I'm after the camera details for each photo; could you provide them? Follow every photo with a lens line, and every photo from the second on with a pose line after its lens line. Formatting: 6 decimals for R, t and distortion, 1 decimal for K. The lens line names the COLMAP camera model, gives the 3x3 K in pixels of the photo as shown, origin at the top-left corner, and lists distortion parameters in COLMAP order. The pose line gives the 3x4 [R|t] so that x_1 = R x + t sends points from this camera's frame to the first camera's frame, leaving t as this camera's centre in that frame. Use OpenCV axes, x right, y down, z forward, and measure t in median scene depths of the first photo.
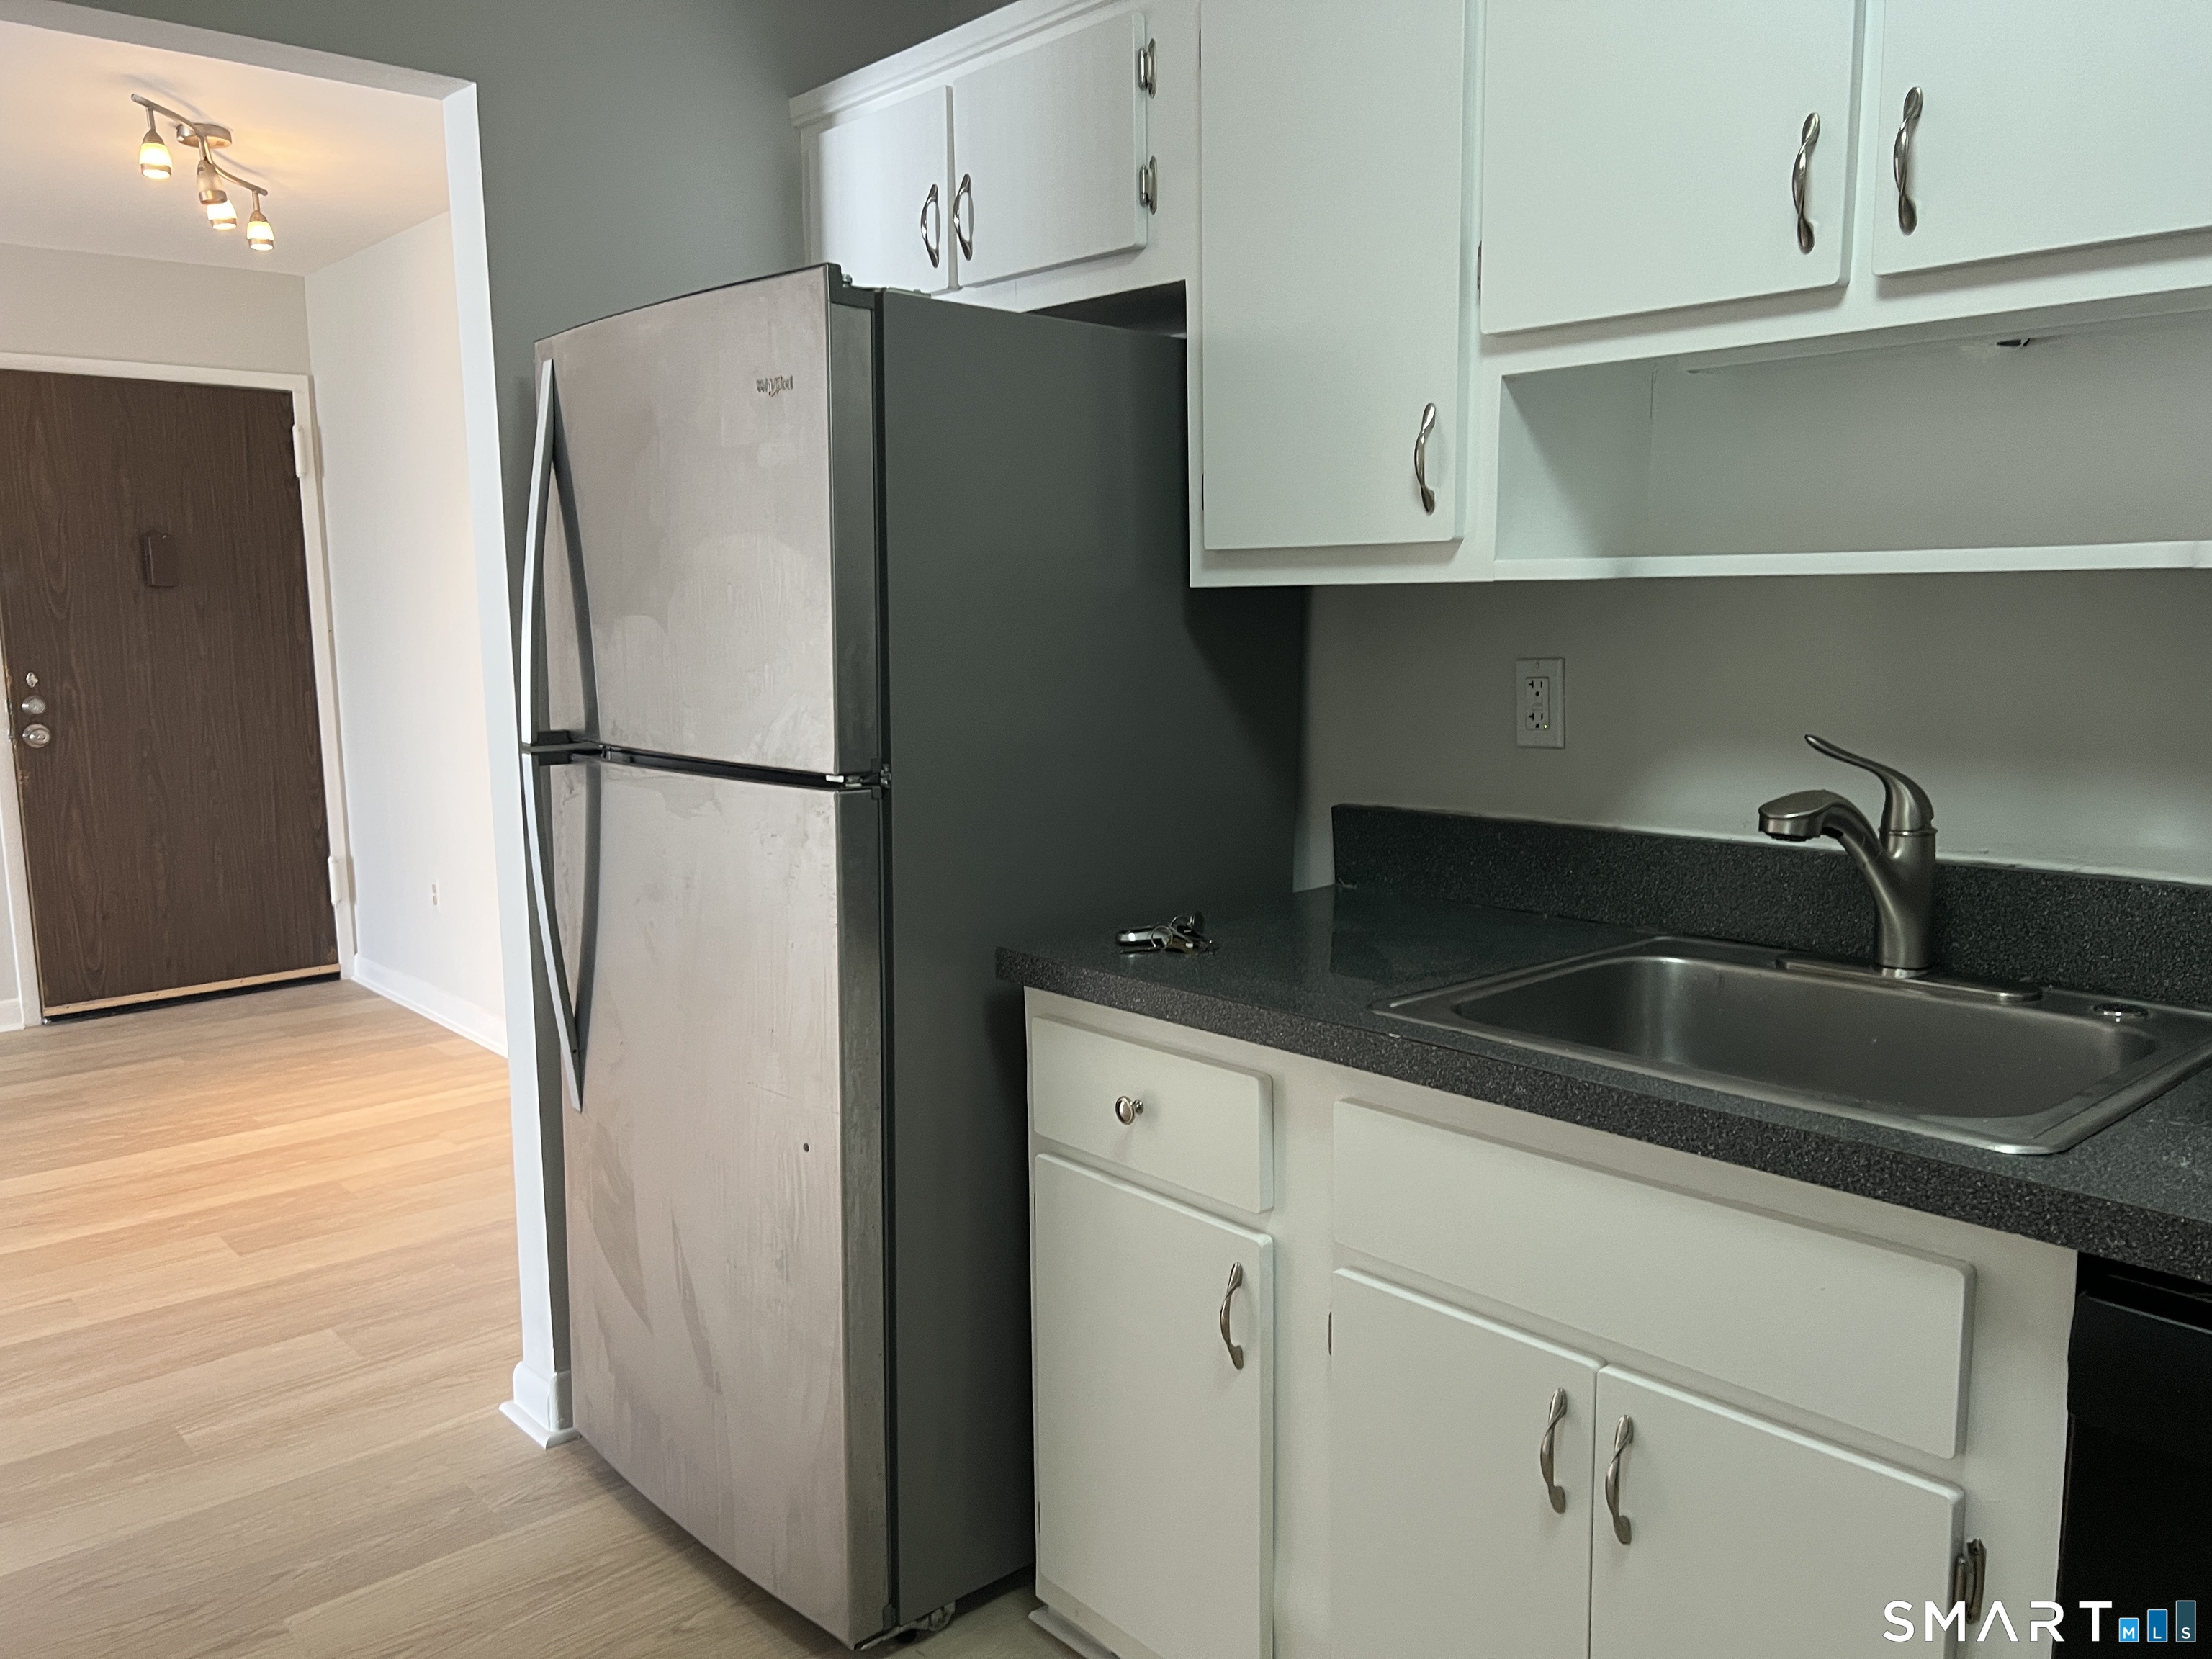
lens RADIAL K [[1678.2, 0, 1066.2], [0, 1678.2, 835.4], [0, 0, 1]] dist [0.074517, -0.100460]
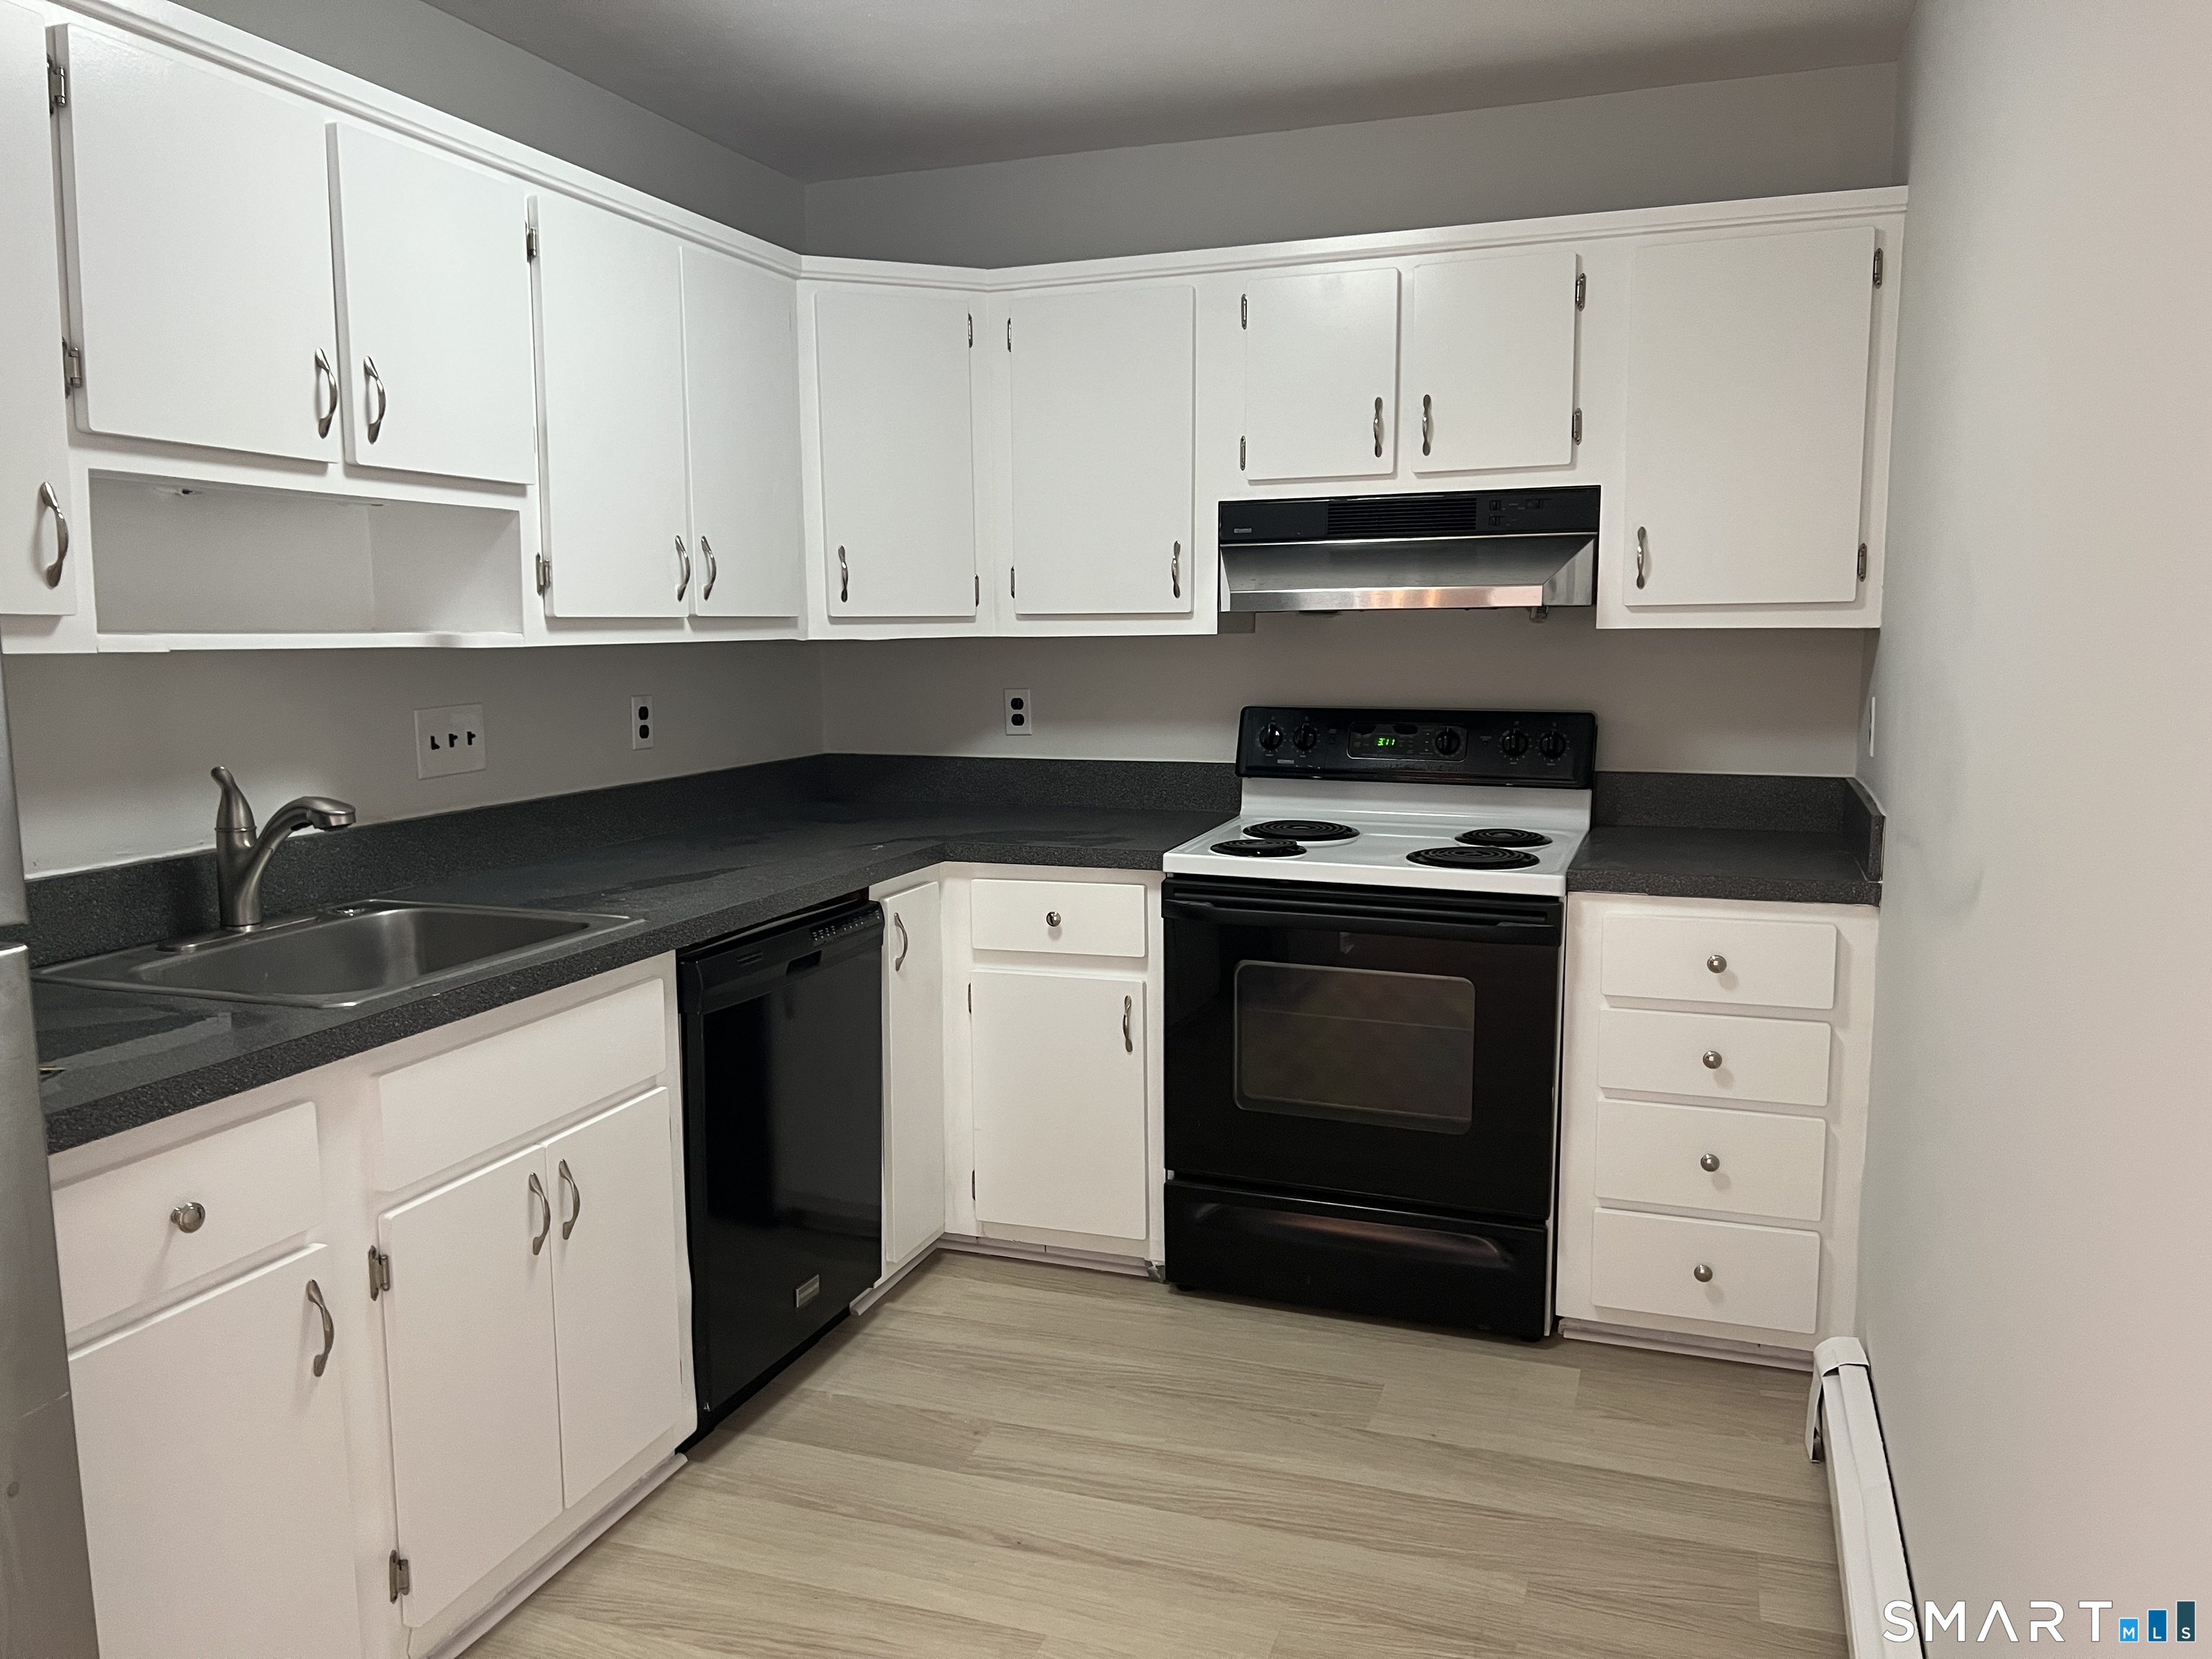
lens RADIAL K [[1678.2, 0, 1066.2], [0, 1678.2, 835.4], [0, 0, 1]] dist [0.074517, -0.100460]
pose [[-0.476979, -0.094008, 0.873873, -1.074838], [0.134030, 0.974855, 0.178028, -0.156546], [-0.868635, 0.202040, -0.452385, 1.032816]]
